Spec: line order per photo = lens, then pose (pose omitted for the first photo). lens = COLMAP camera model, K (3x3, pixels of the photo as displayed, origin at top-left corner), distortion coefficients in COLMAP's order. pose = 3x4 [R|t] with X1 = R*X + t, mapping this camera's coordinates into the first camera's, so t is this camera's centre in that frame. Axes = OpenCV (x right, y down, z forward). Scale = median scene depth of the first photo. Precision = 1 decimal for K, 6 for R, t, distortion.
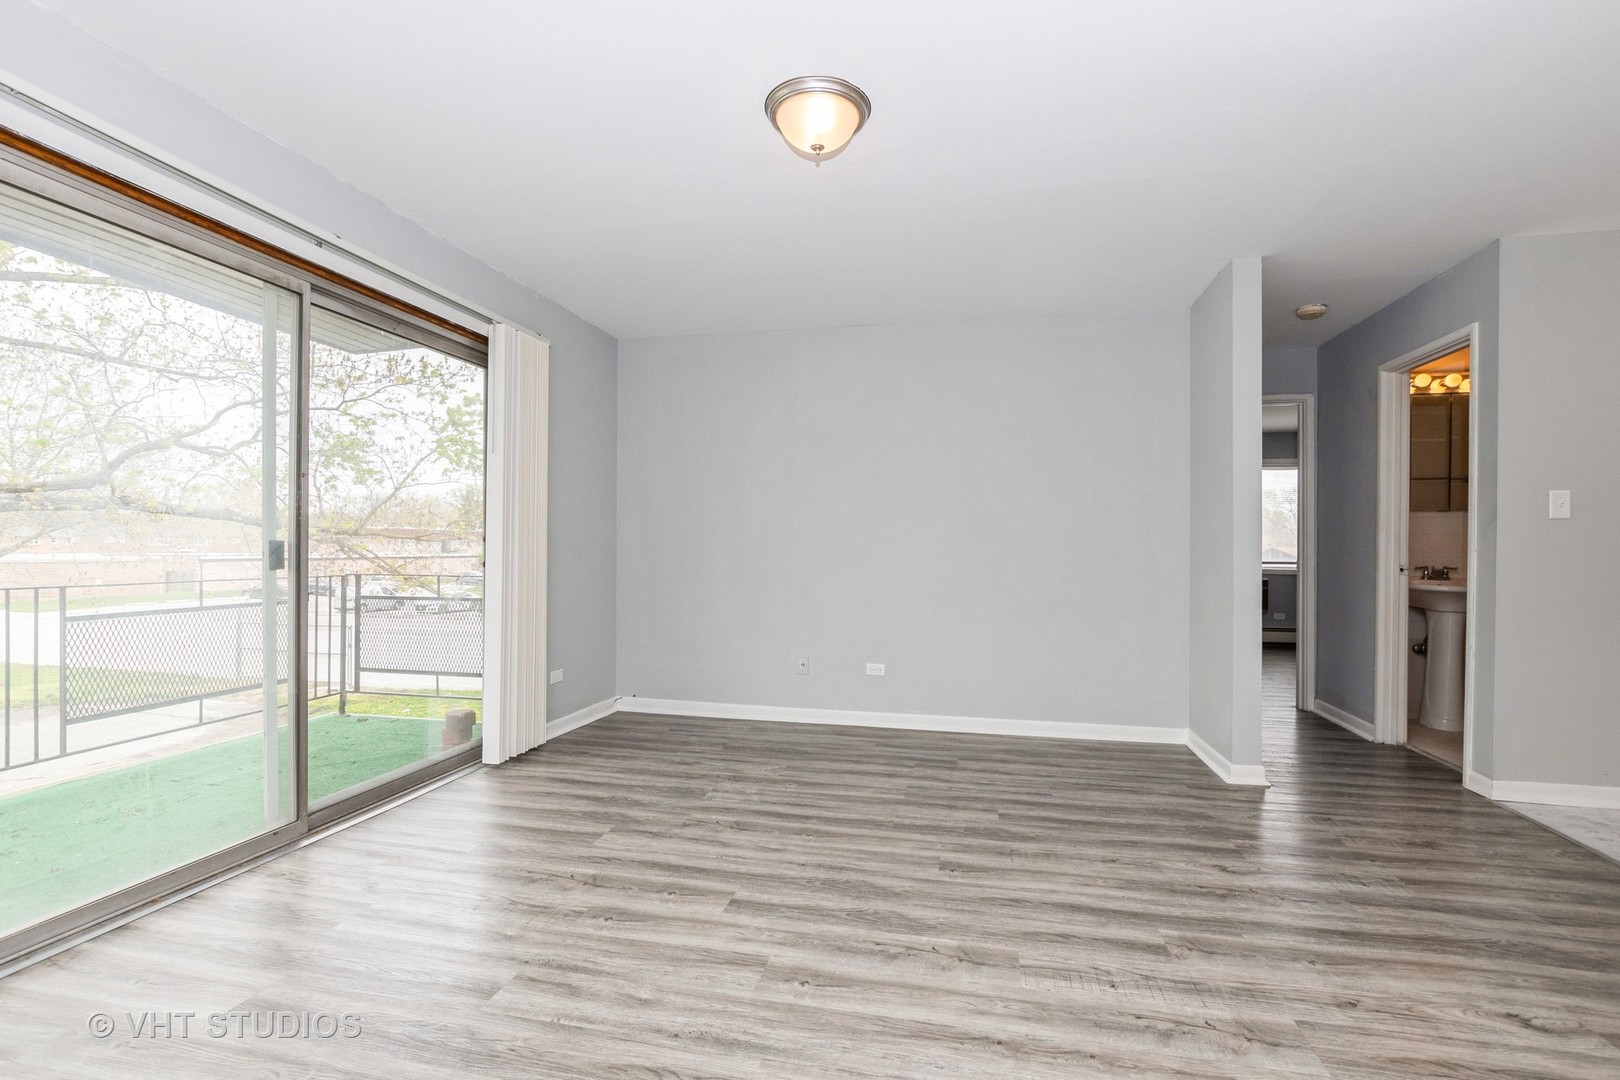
lens RADIAL K [[730.8, 0, 814.5], [0, 730.8, 545.8], [0, 0, 1]] dist [-0.024274, 0.006943]
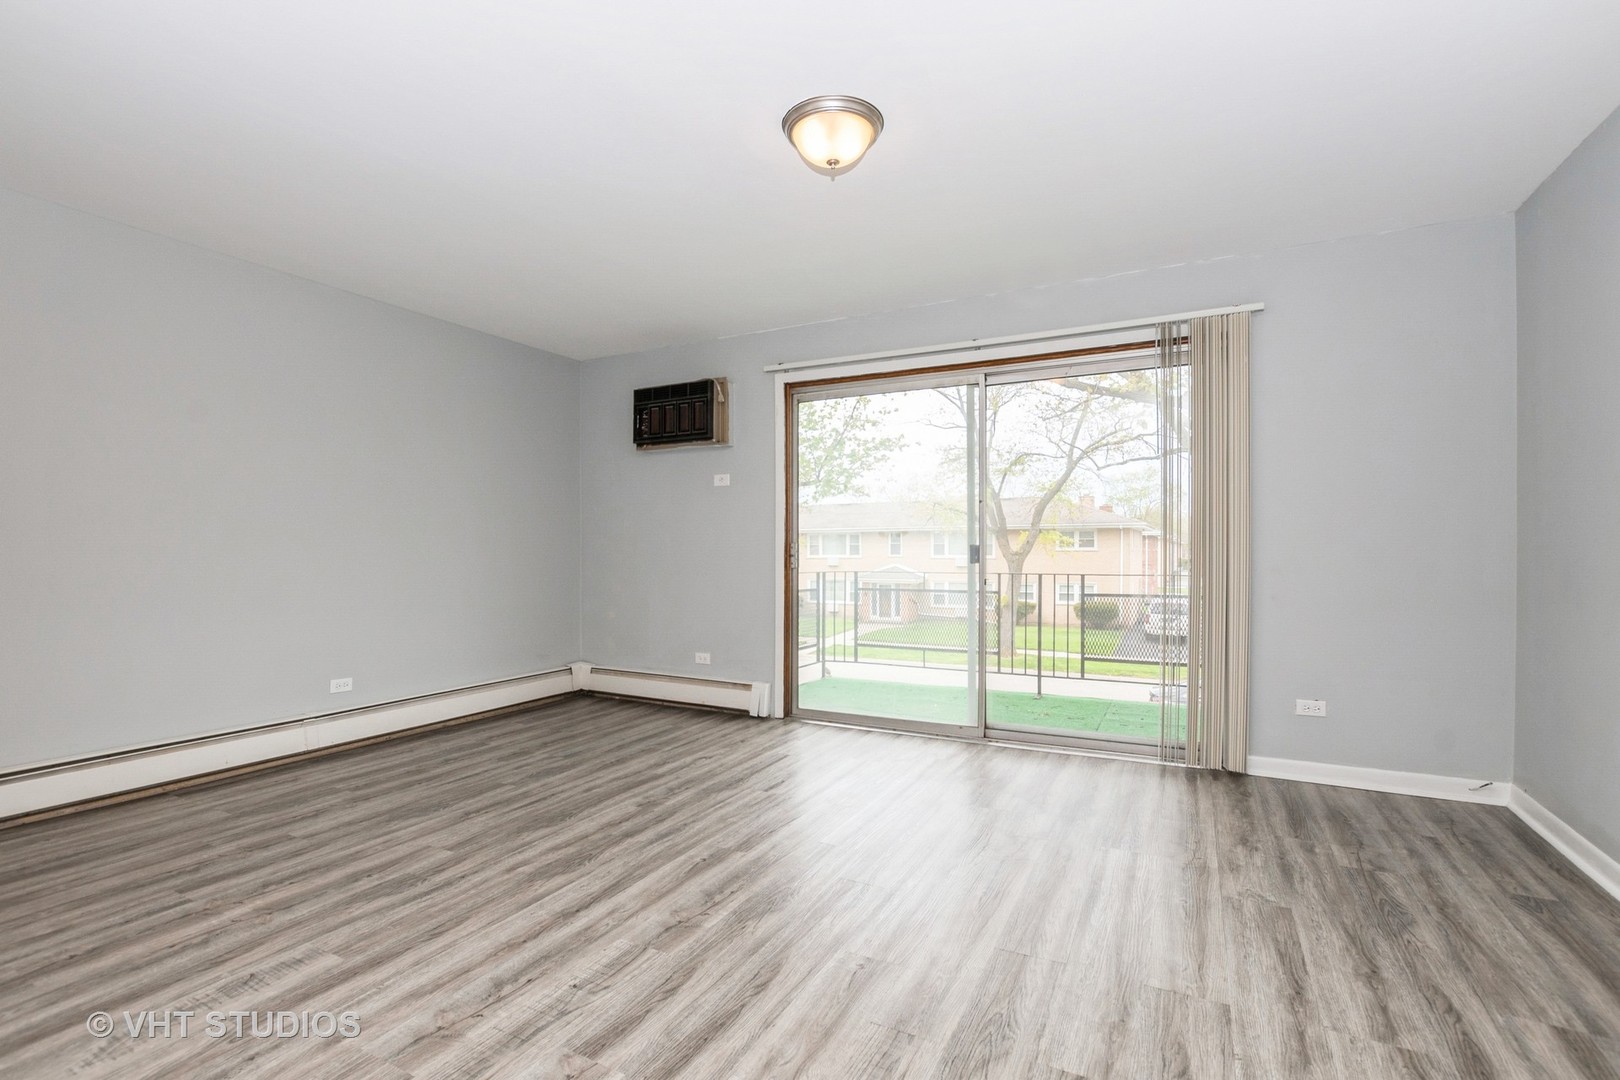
lens RADIAL K [[733.9, 0, 816.0], [0, 733.9, 564.3], [0, 0, 1]] dist [-0.016707, 0.000735]
pose [[-0.257016, 0.013763, -0.966309, 1.089676], [0.004331, 0.999905, 0.013090, 0.016217], [0.966397, -0.000821, -0.257052, 1.336863]]
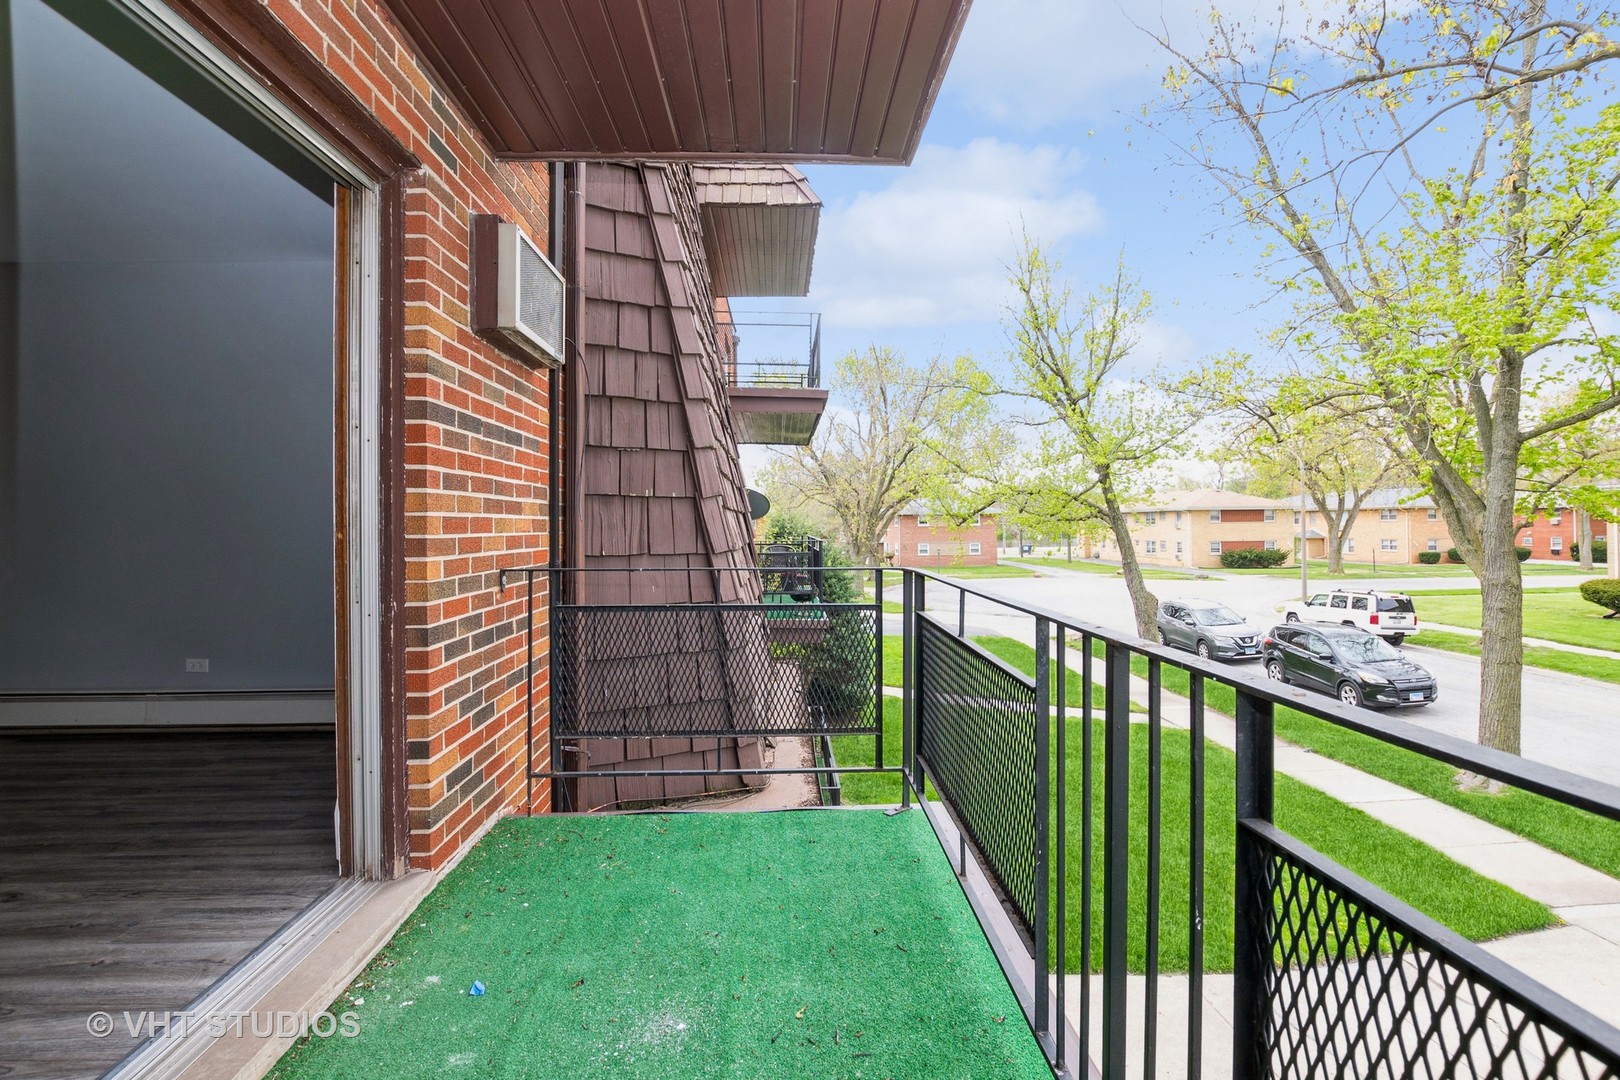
lens RADIAL K [[725.4, 0, 819.3], [0, 725.4, 540.0], [0, 0, 1]] dist [-0.020668, 0.005533]
pose [[-0.958698, -0.001296, -0.284422, -1.377249], [-0.004962, 0.999914, 0.012170, -0.009395], [0.284382, 0.013079, -0.958622, 1.888712]]
